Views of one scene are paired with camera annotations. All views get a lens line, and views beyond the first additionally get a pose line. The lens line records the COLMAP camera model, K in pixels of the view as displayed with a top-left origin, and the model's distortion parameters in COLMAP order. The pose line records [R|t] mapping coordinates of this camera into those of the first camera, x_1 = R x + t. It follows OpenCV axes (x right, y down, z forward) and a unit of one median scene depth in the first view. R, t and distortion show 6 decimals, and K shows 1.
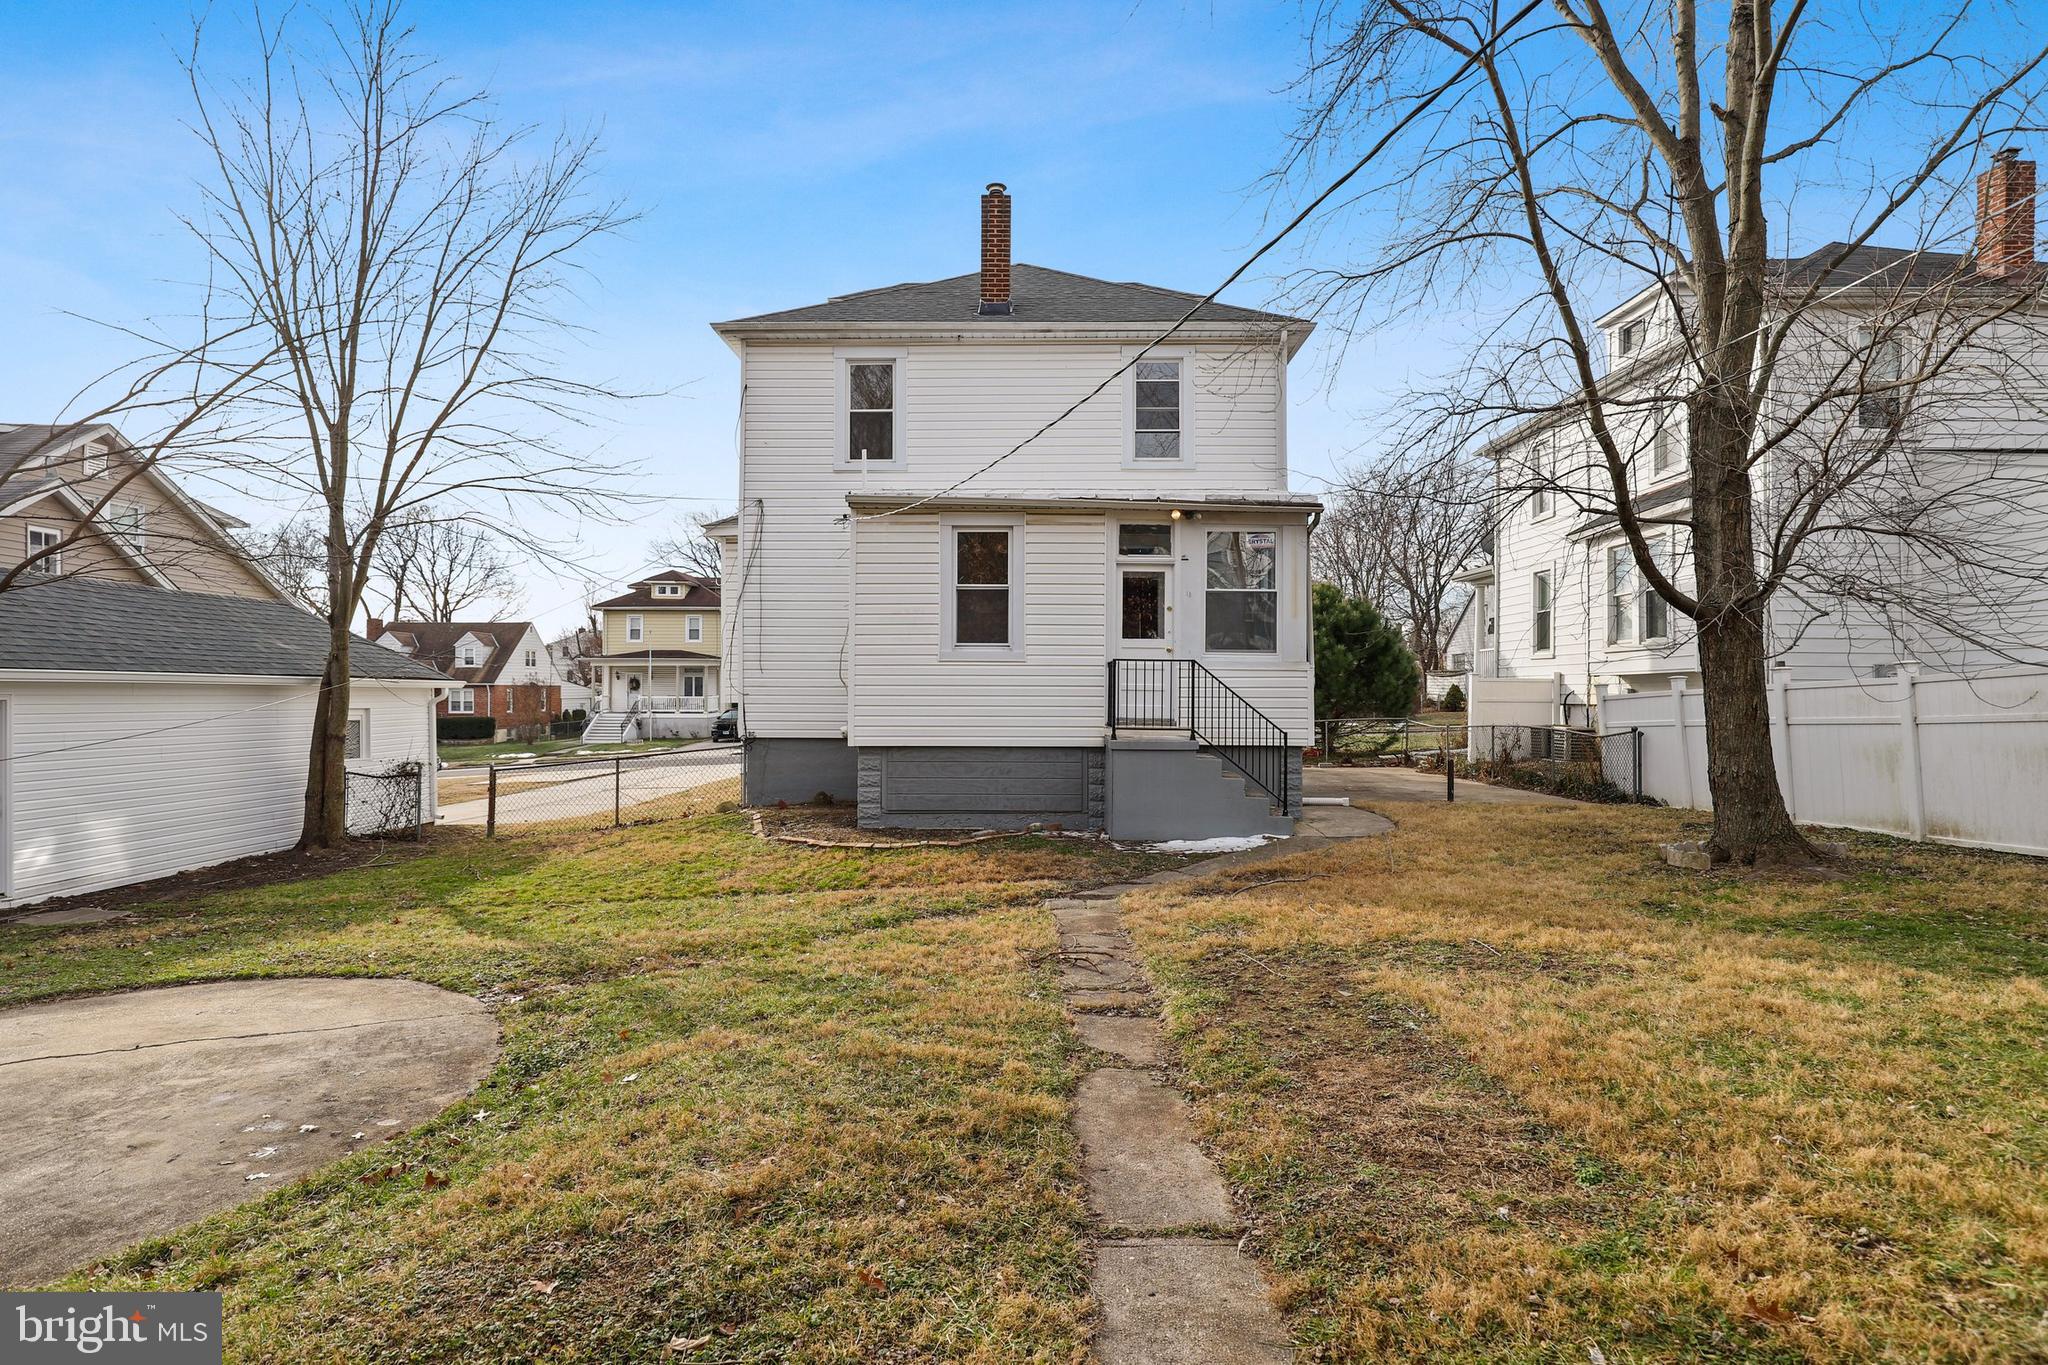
lens RADIAL K [[1051.9, 0, 1024.0], [0, 1051.9, 682.5], [0, 0, 1]] dist [-0.010770, -0.000126]
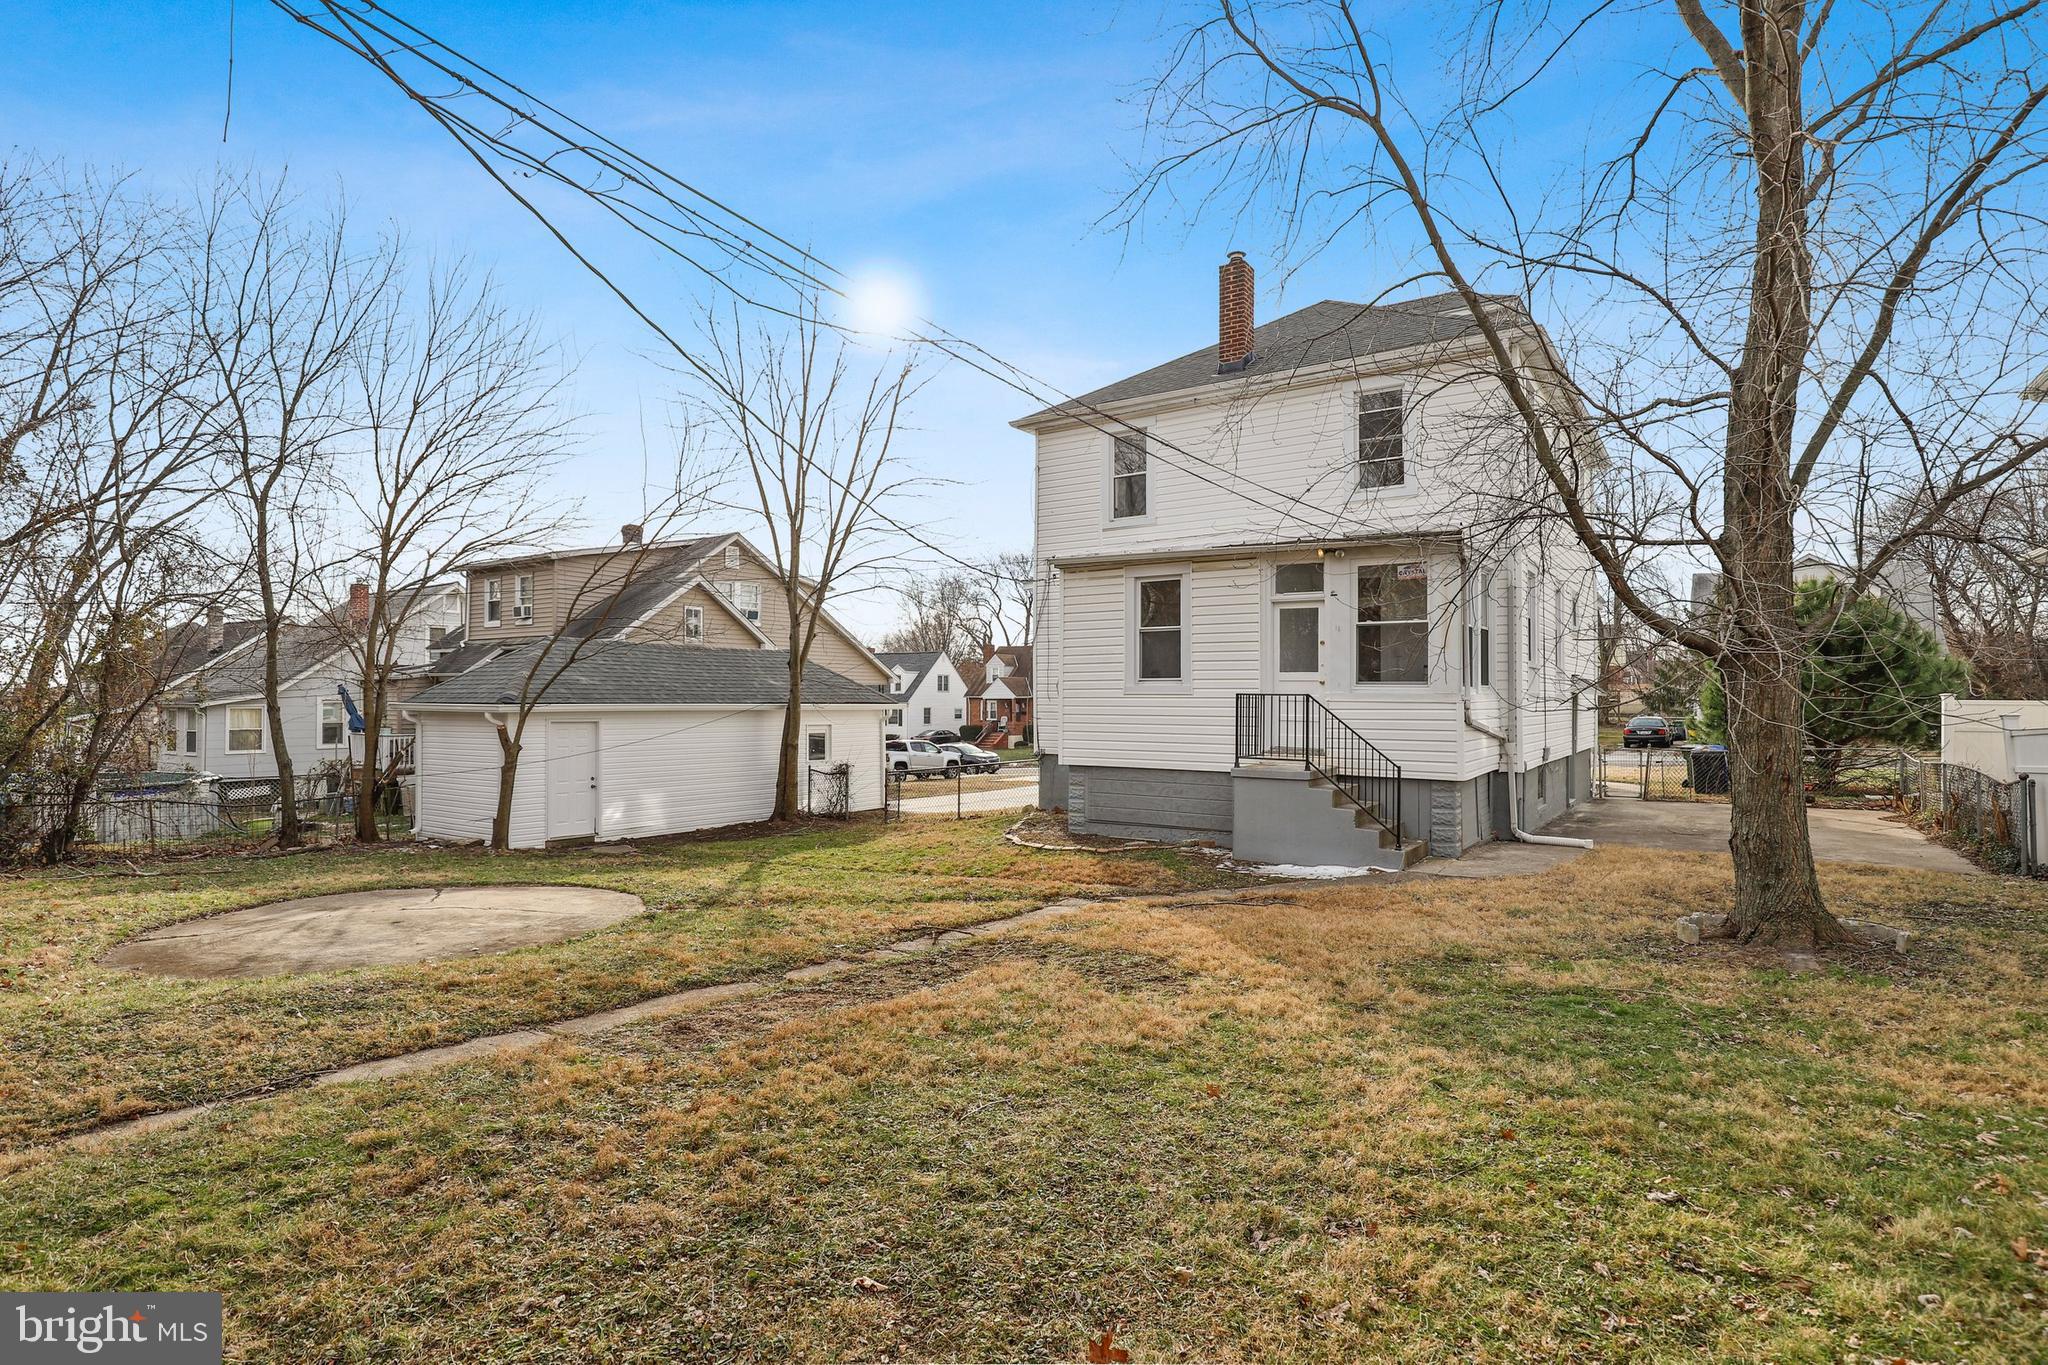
lens RADIAL K [[1051.9, 0, 1024.0], [0, 1051.9, 682.5], [0, 0, 1]] dist [-0.010770, -0.000126]
pose [[0.821330, -0.009244, -0.570379, 0.487531], [0.005844, 0.999953, -0.007791, -0.024555], [0.570423, 0.003066, 0.821345, -0.022596]]
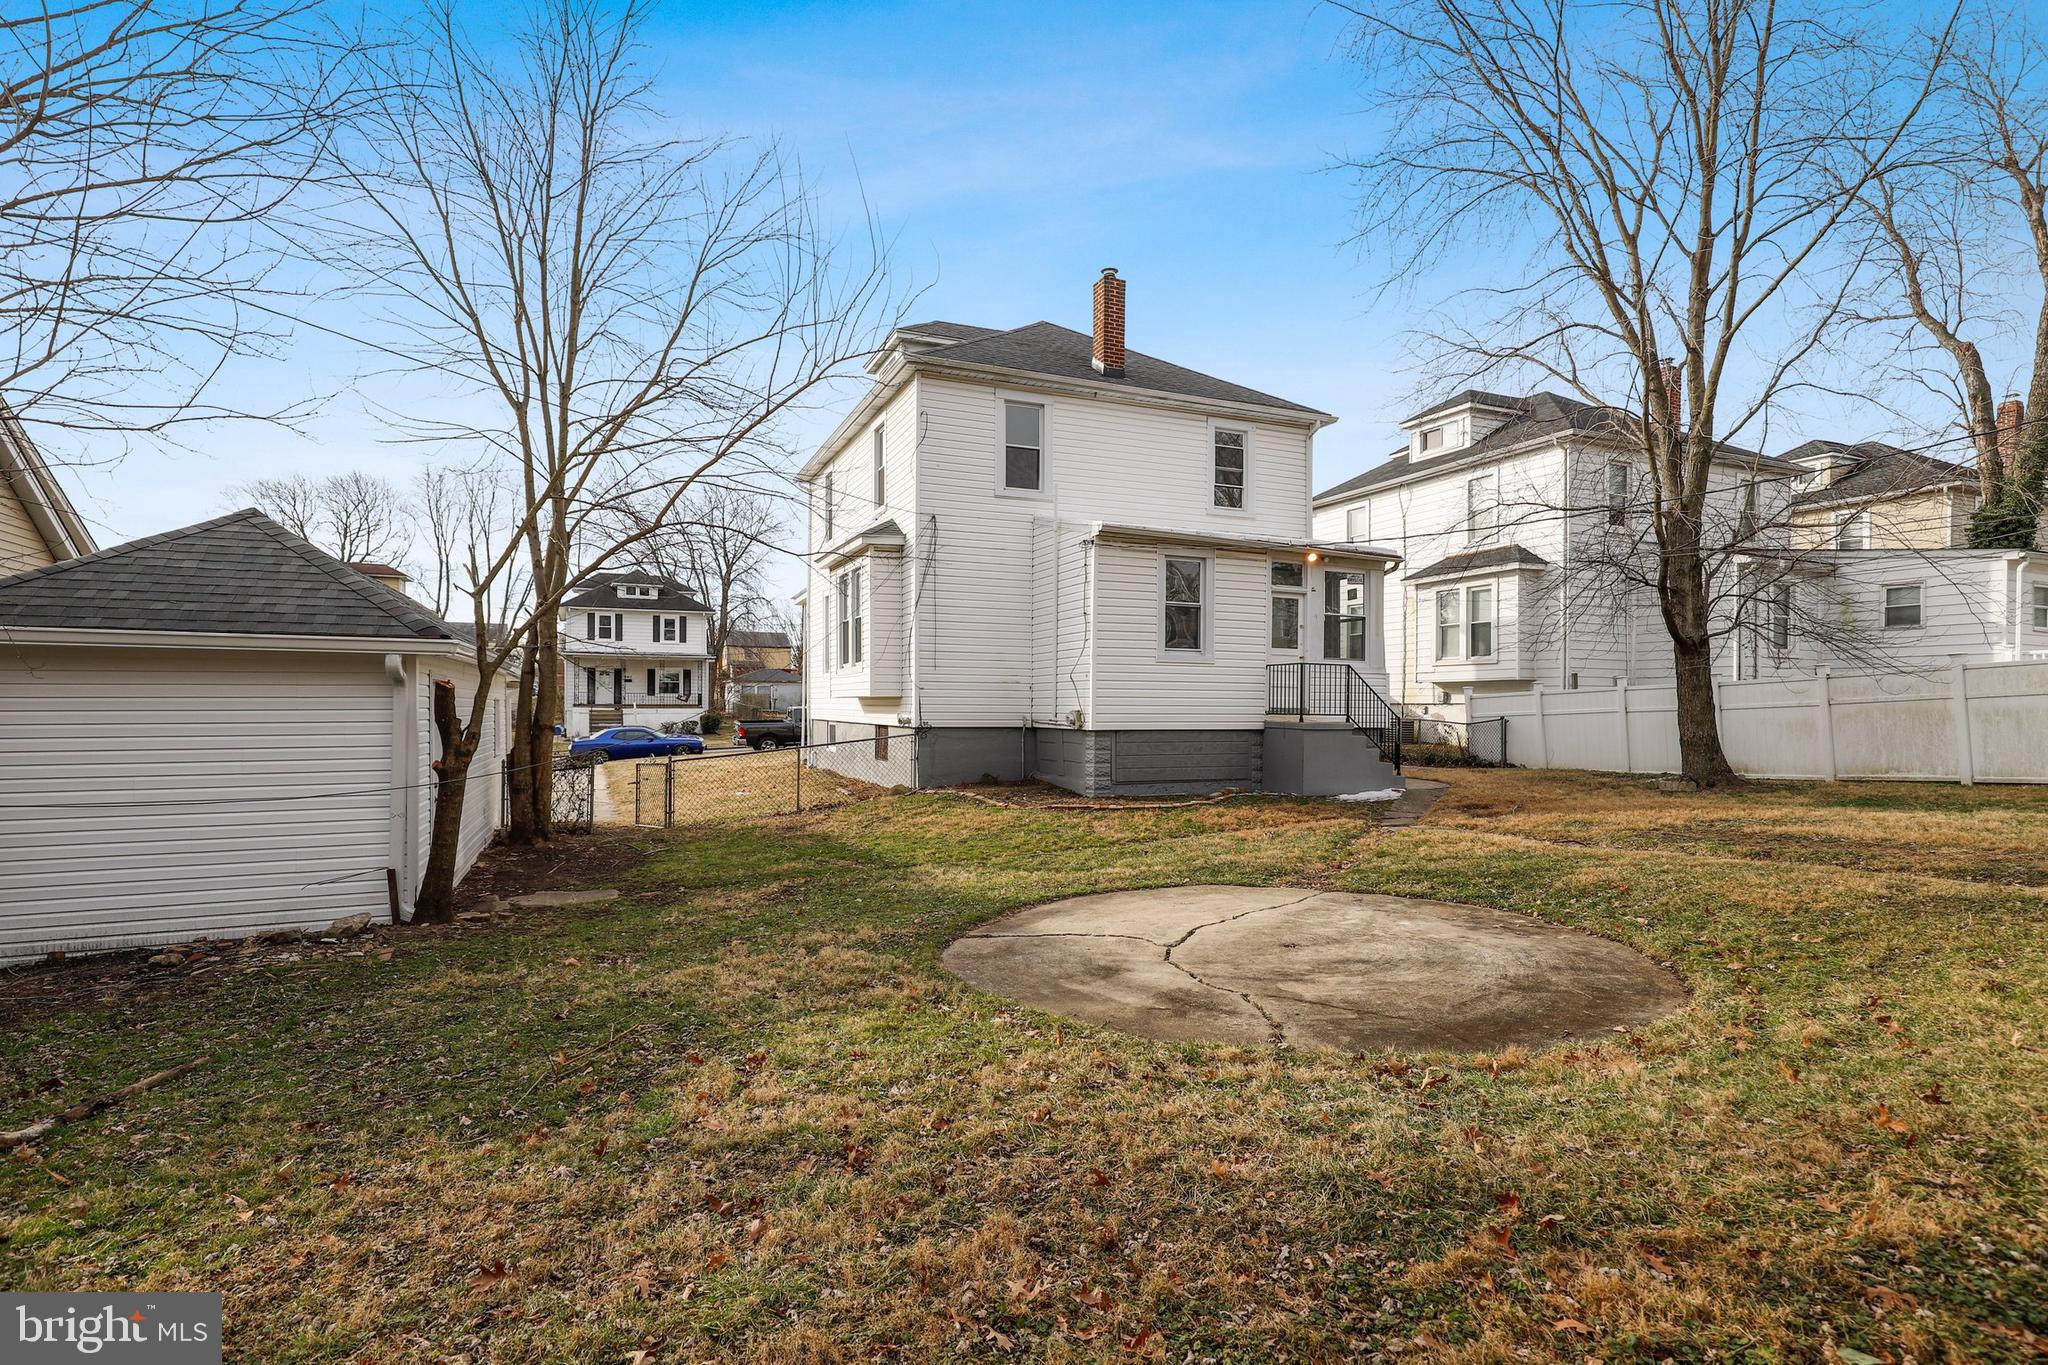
lens RADIAL K [[1051.9, 0, 1024.0], [0, 1051.9, 682.5], [0, 0, 1]] dist [-0.010770, -0.000126]
pose [[0.912568, 0.011257, 0.408771, -0.727237], [-0.008427, 0.999926, -0.008722, 0.016185], [-0.408839, 0.004515, 0.912595, -0.079389]]
